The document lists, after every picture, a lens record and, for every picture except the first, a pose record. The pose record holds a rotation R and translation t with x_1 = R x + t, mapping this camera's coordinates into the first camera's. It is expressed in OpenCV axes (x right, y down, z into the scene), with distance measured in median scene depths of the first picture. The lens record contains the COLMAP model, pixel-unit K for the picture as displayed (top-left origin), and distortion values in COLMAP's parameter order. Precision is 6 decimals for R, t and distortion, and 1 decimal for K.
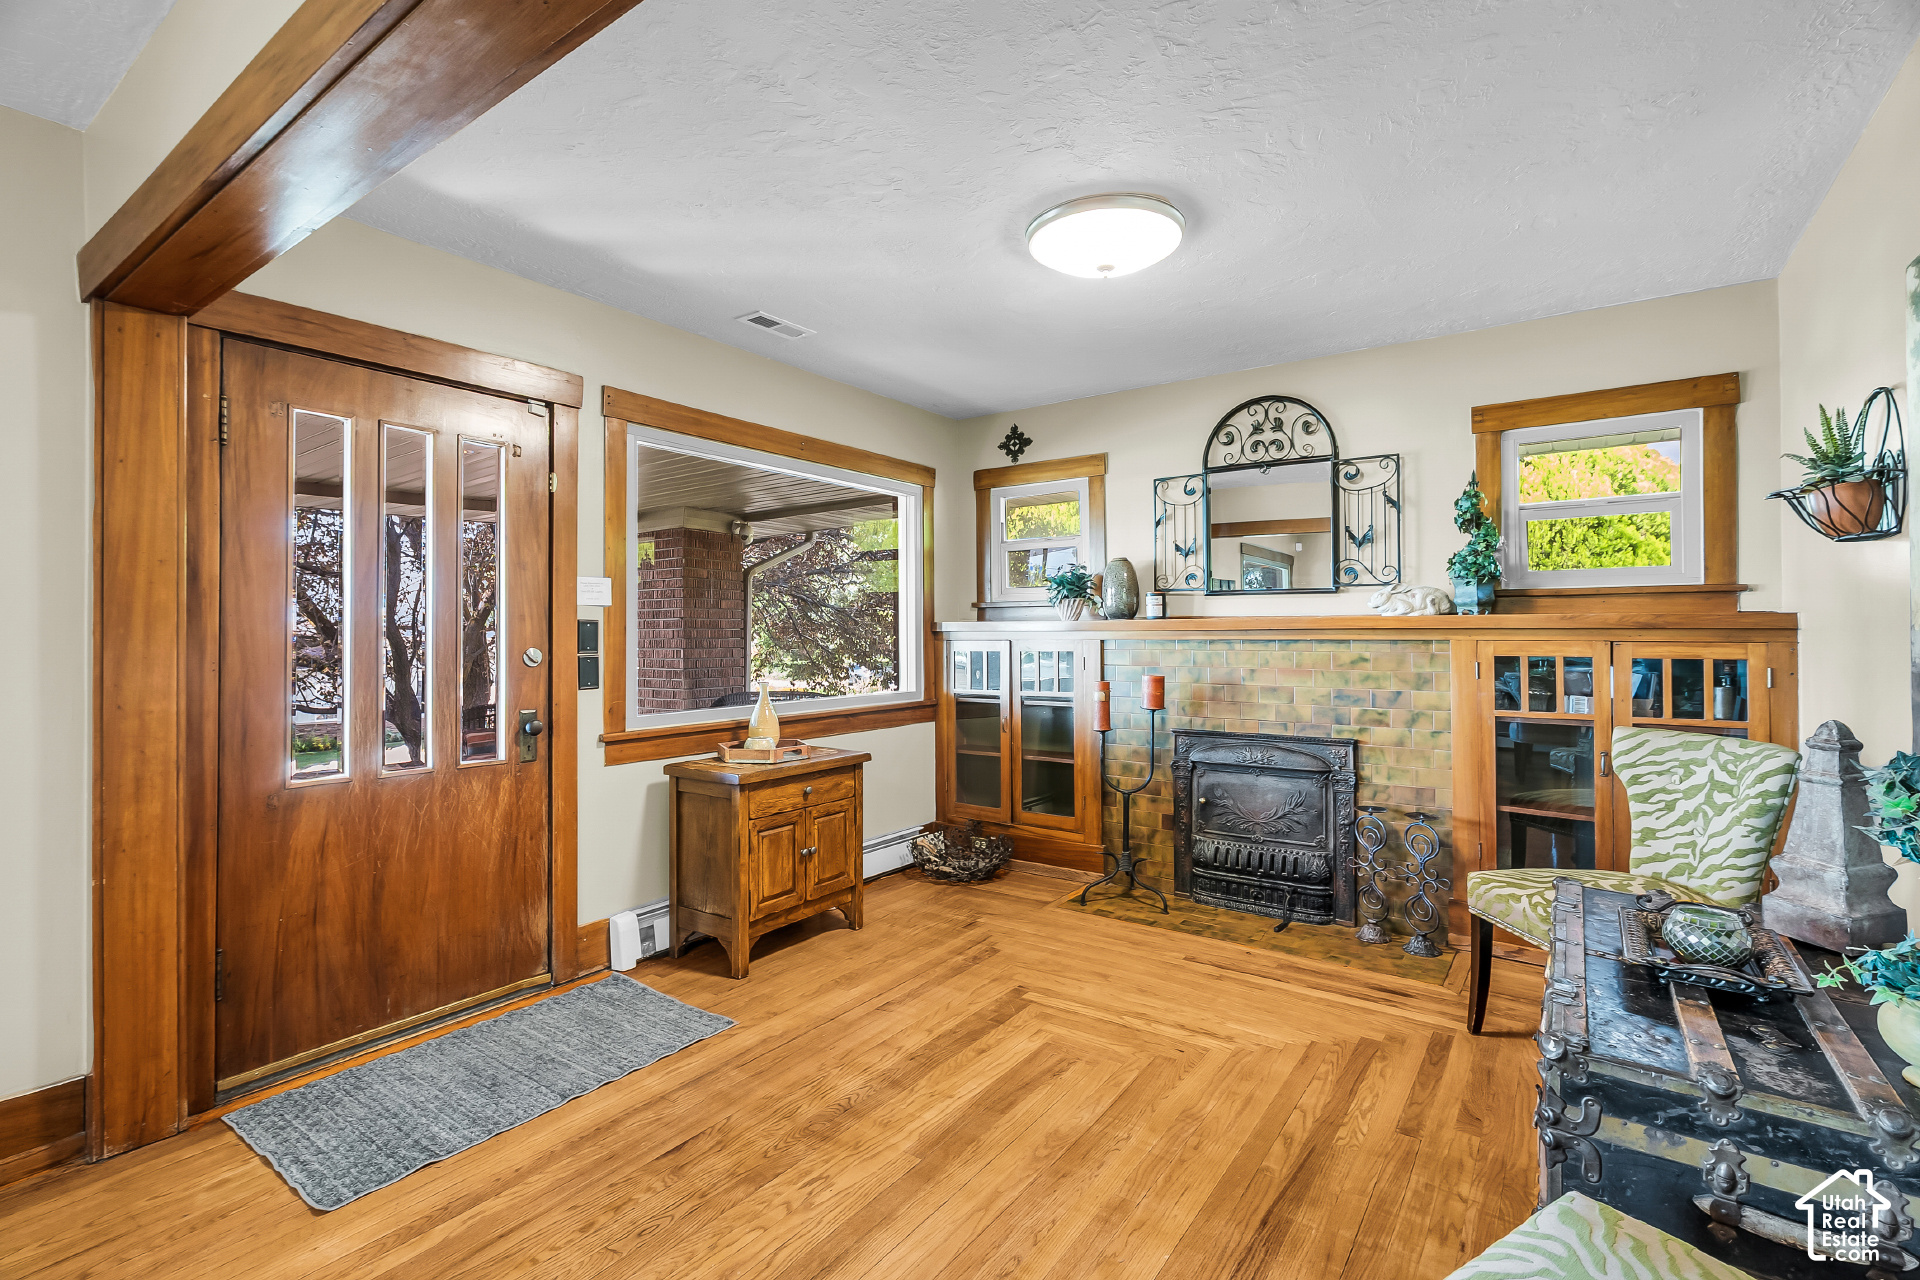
lens RADIAL K [[874.7, 0, 958.7], [0, 874.7, 639.3], [0, 0, 1]] dist [0.001344, -0.000407]
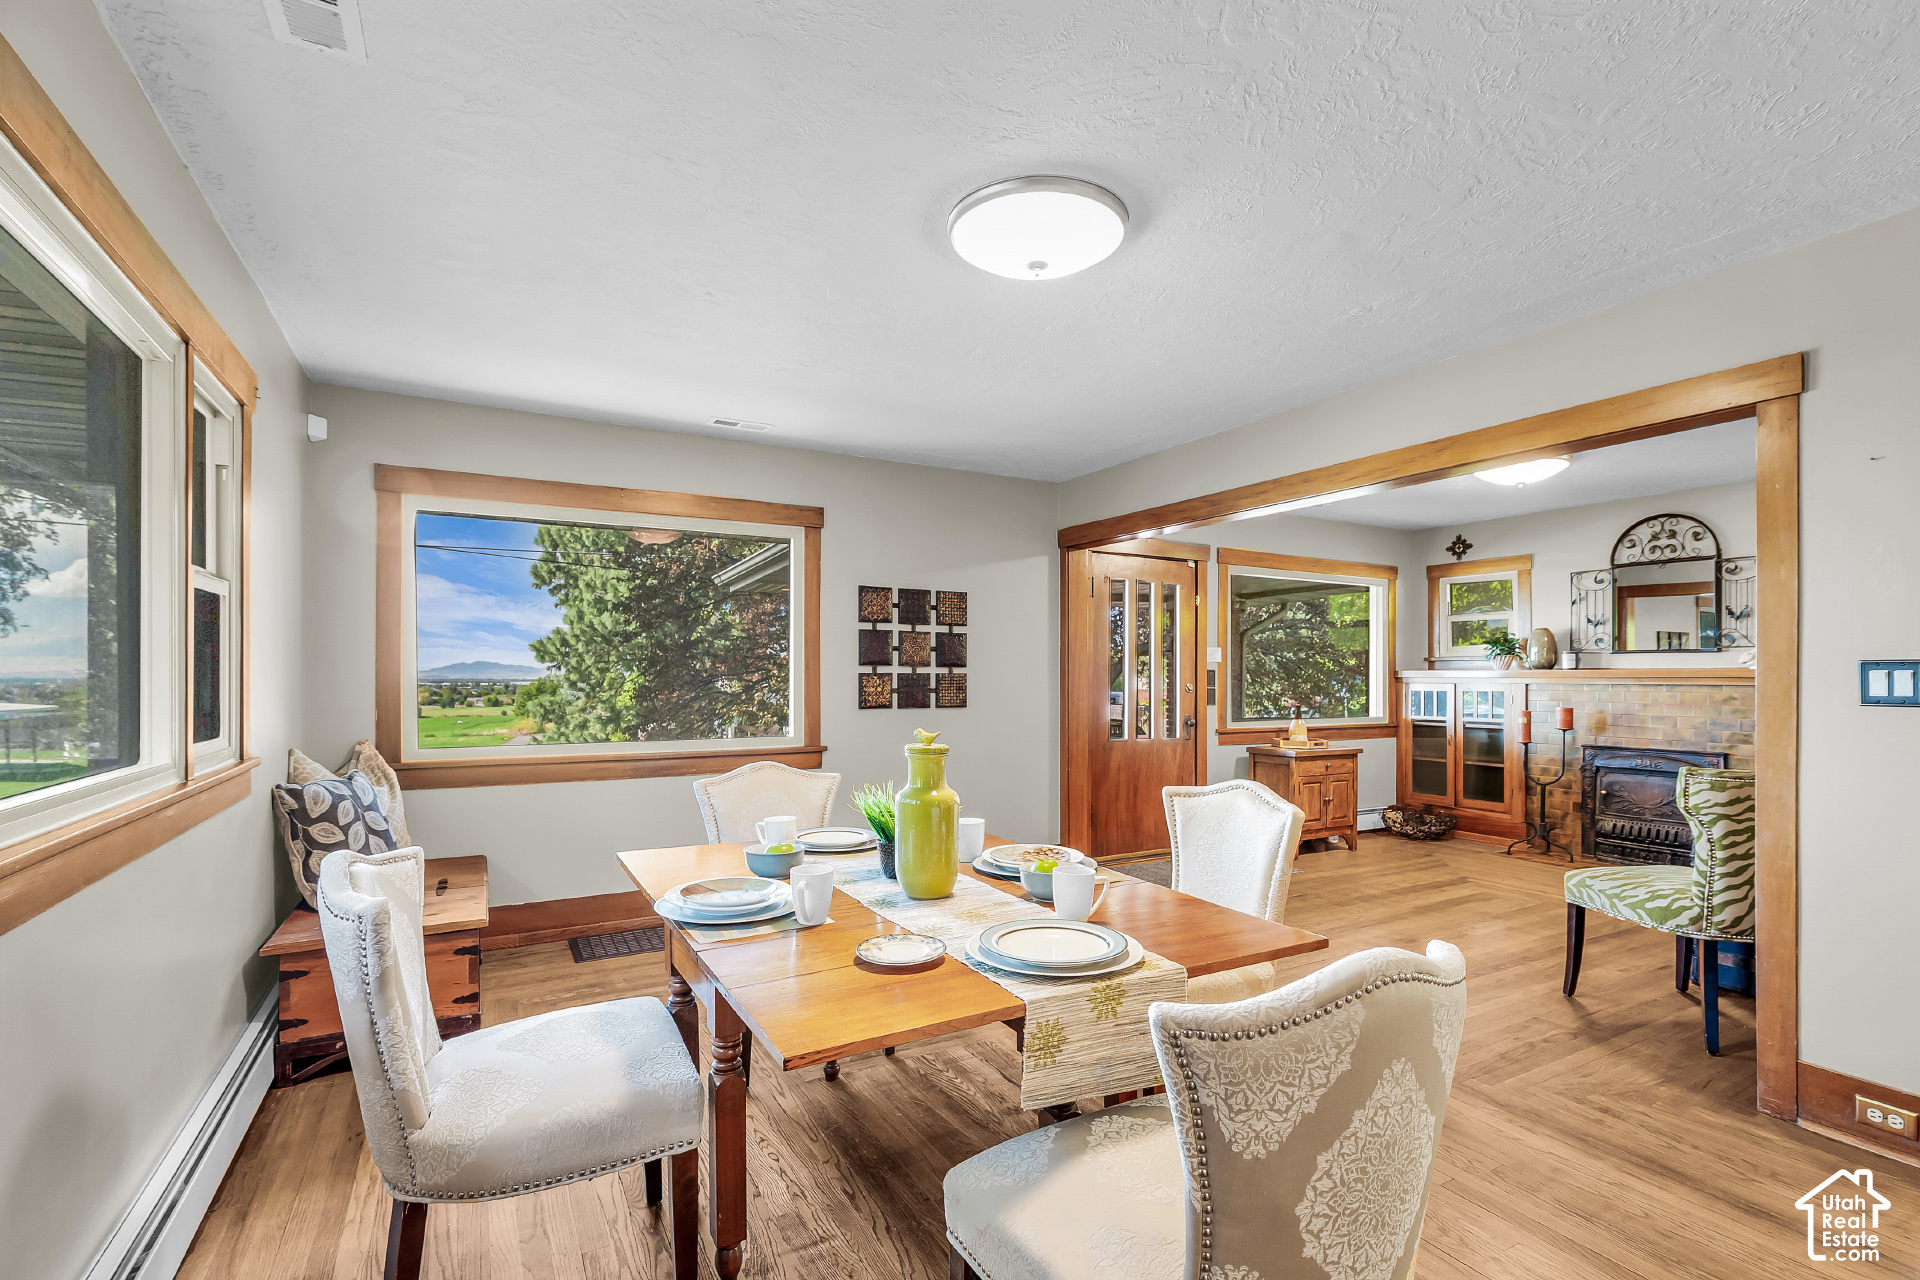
lens RADIAL K [[883.9, 0, 959.3], [0, 883.9, 677.9], [0, 0, 1]] dist [-0.000767, 0.000335]
pose [[0.905627, 0.007696, -0.424005, -0.074695], [-0.010945, 0.999926, -0.005227, 0.009456], [0.423934, 0.009375, 0.905645, -0.793915]]
